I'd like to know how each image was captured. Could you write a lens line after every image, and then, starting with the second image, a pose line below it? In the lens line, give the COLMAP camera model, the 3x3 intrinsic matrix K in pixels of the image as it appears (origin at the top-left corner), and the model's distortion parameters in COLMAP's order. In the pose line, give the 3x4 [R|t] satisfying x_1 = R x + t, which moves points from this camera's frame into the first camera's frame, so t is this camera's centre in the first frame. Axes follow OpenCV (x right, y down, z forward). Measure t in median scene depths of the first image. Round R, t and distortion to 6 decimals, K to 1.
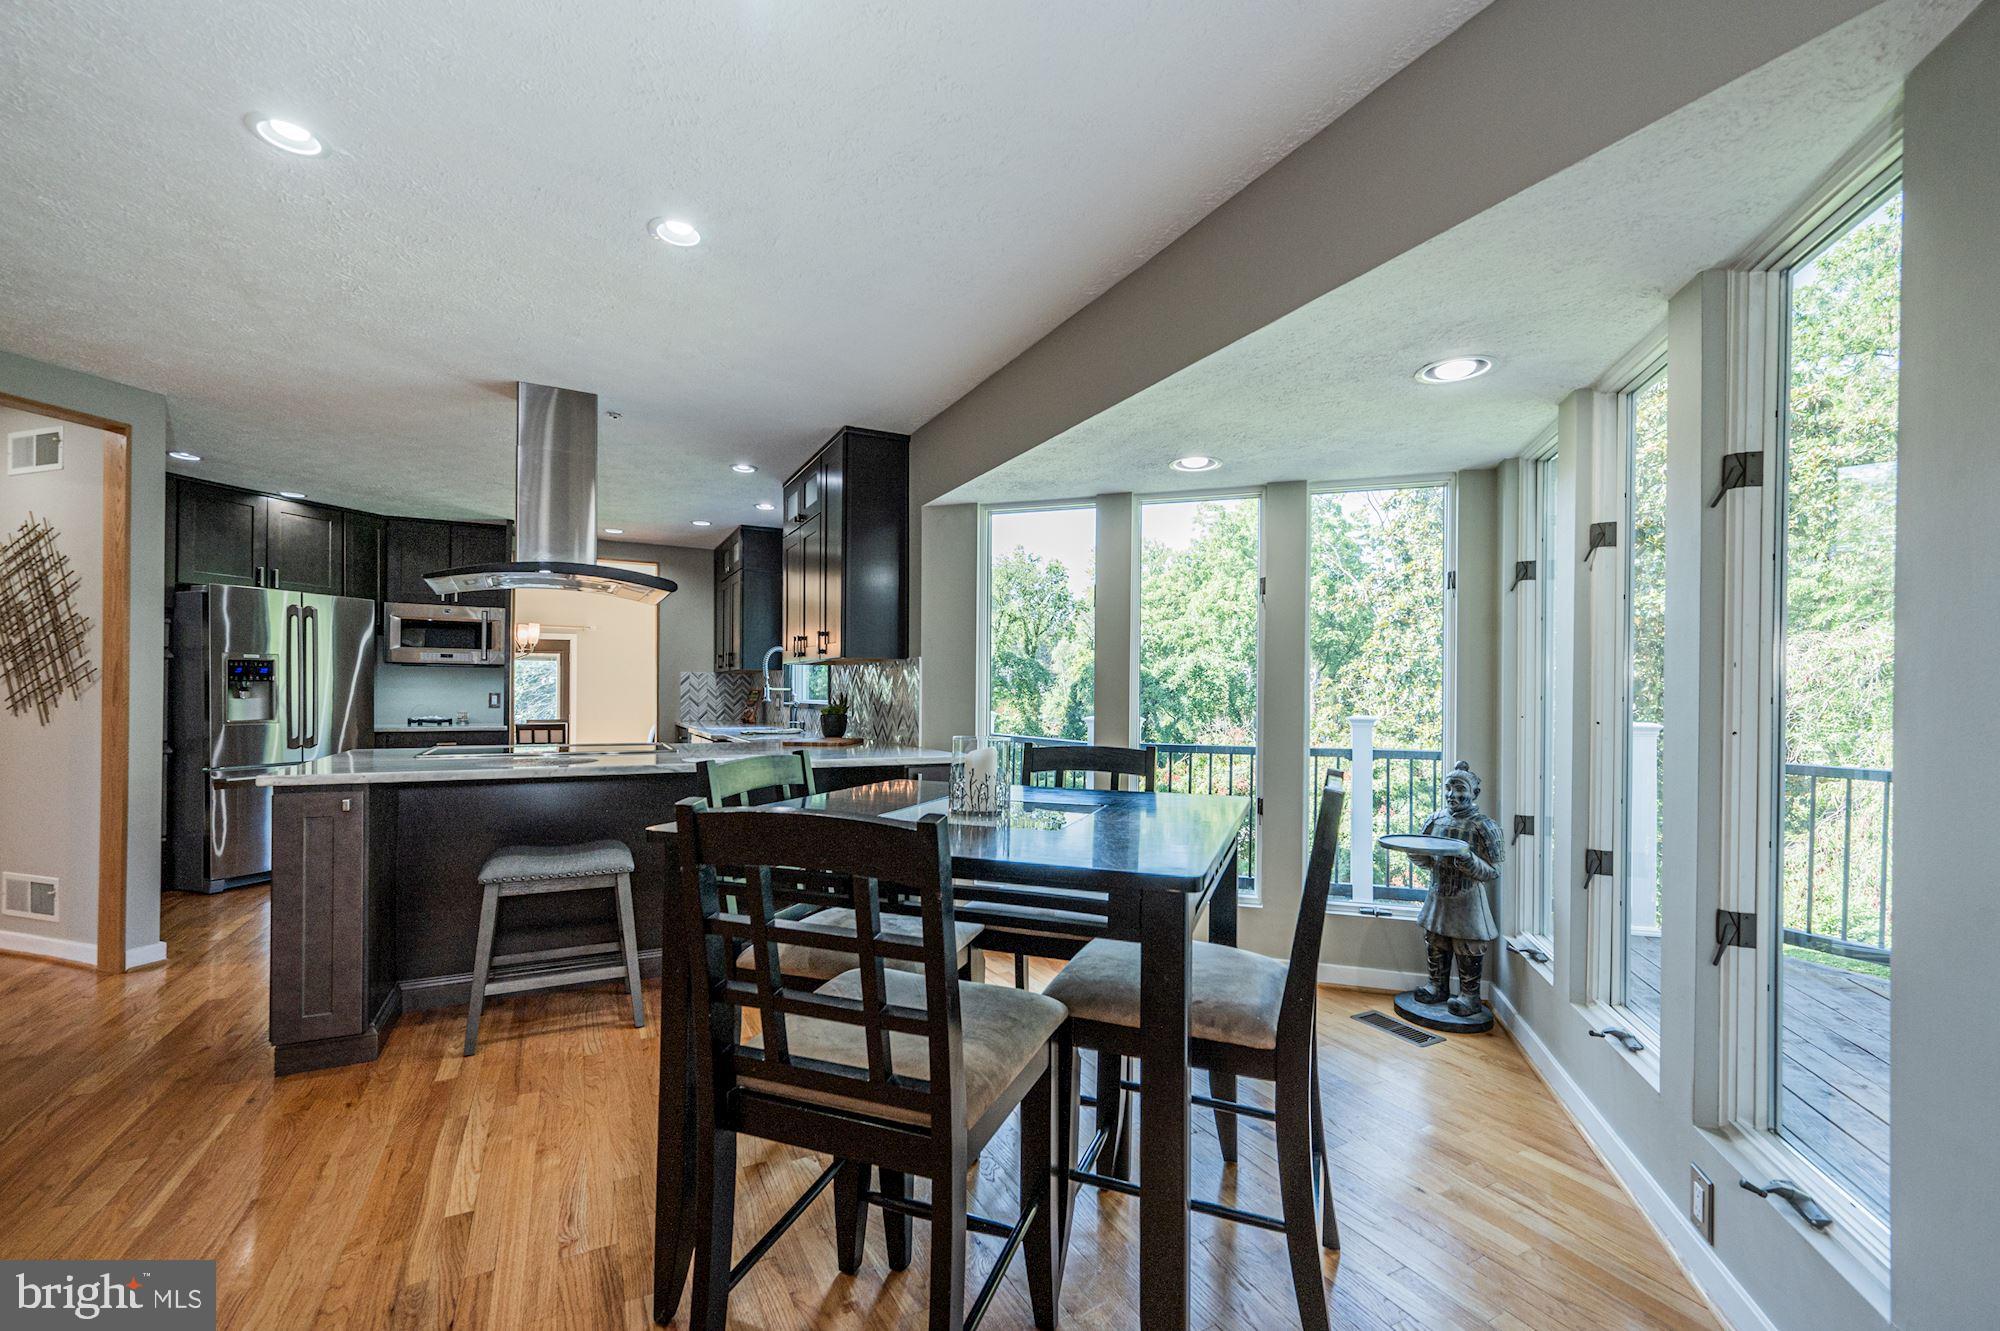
lens RADIAL K [[810.2, 0, 979.8], [0, 810.2, 693.6], [0, 0, 1]] dist [-0.002087, 0.000822]
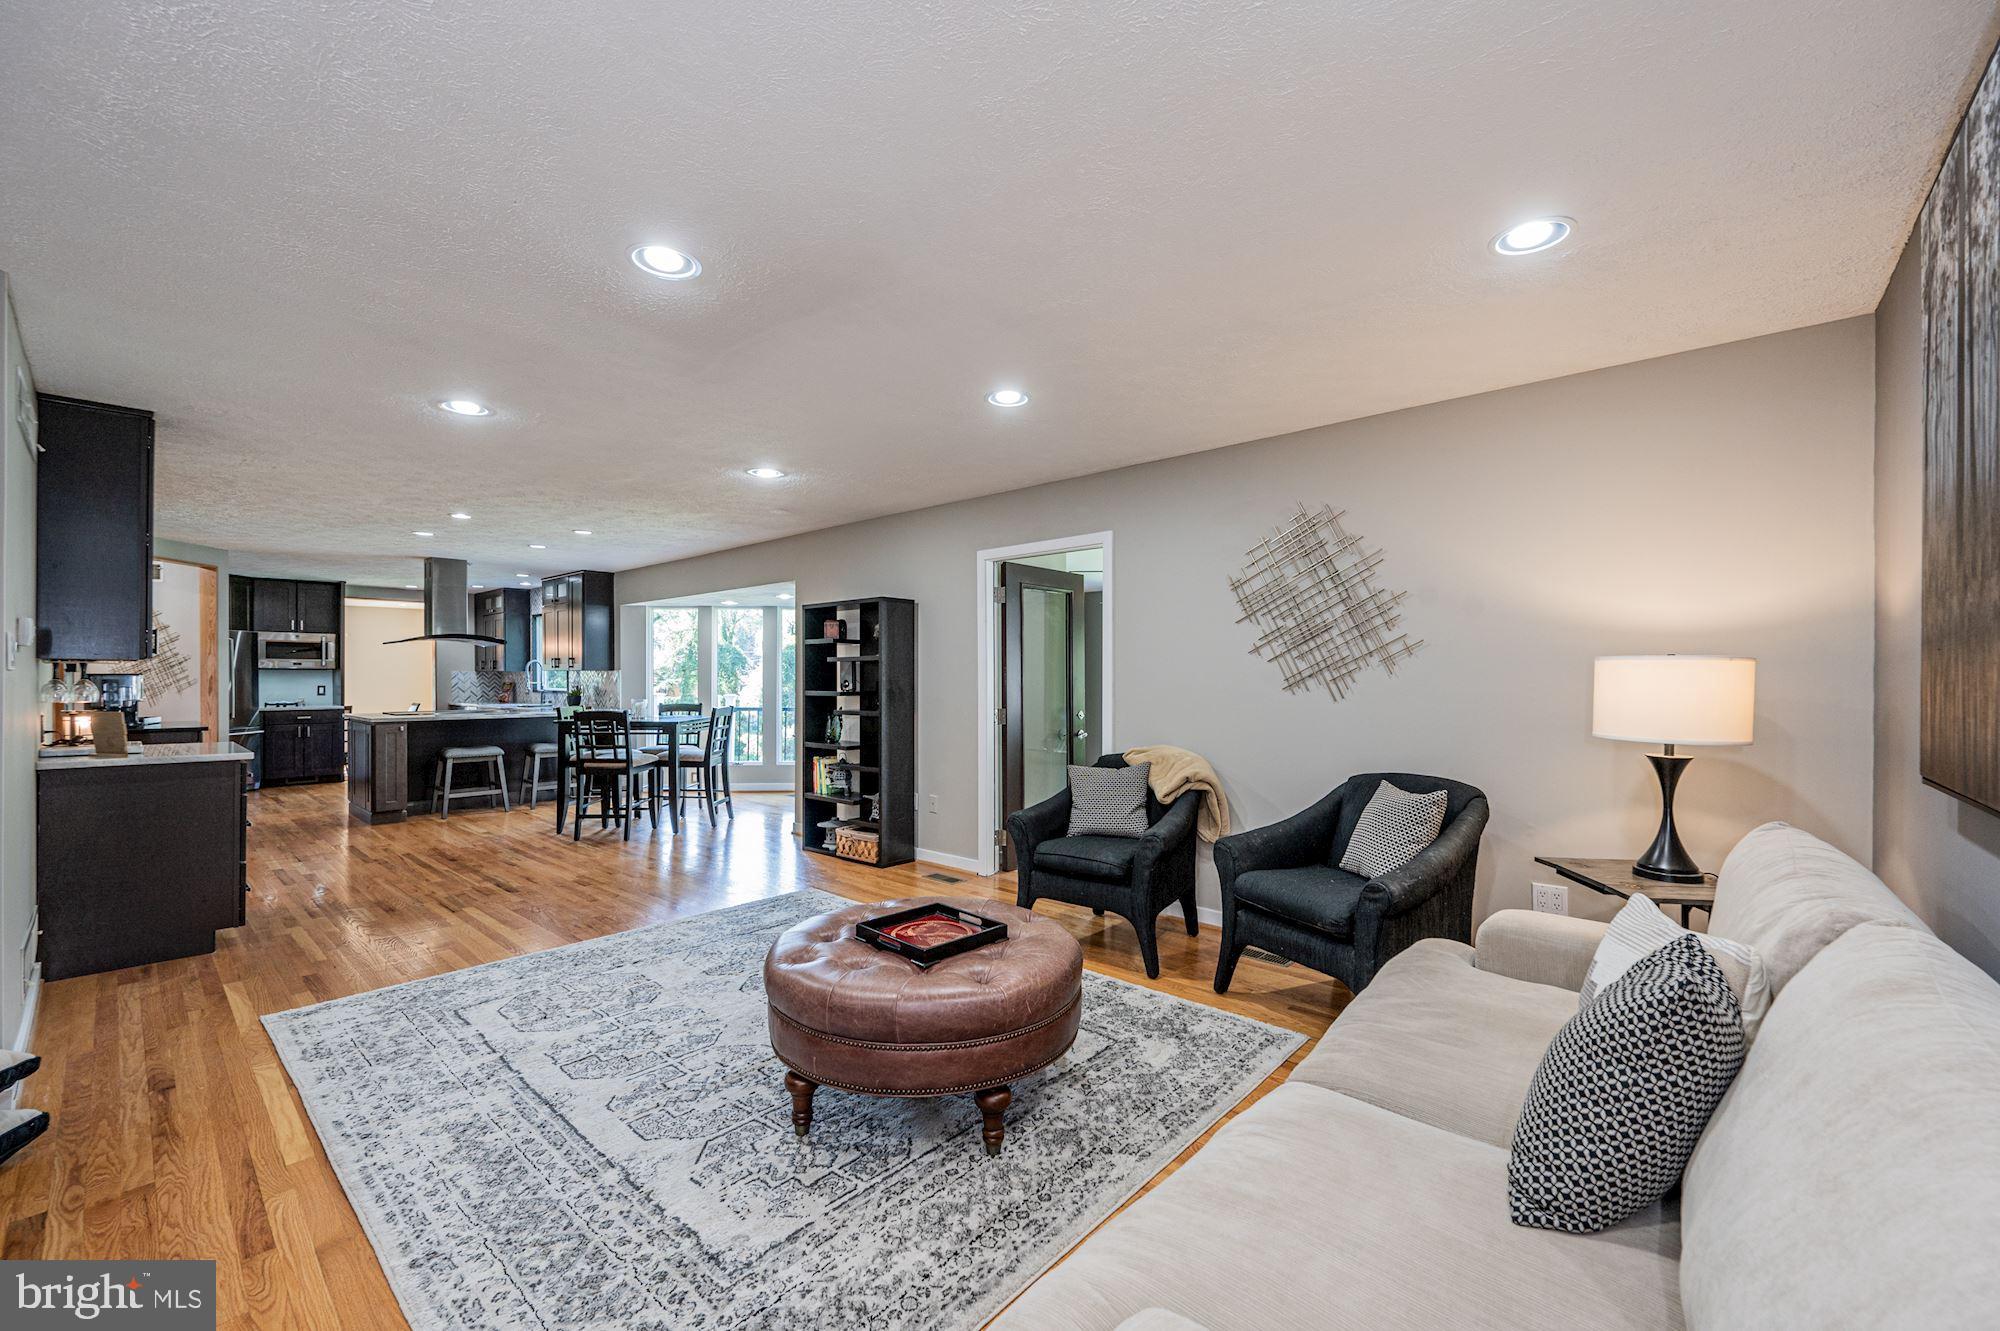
lens RADIAL K [[810.2, 0, 1008.8], [0, 810.2, 673.1], [0, 0, 1]] dist [-0.002087, 0.000822]
pose [[0.929106, -0.005261, 0.369775, 0.080884], [0.005306, 0.999986, 0.000895, -0.026691], [-0.369774, 0.001130, 0.929121, -1.266106]]
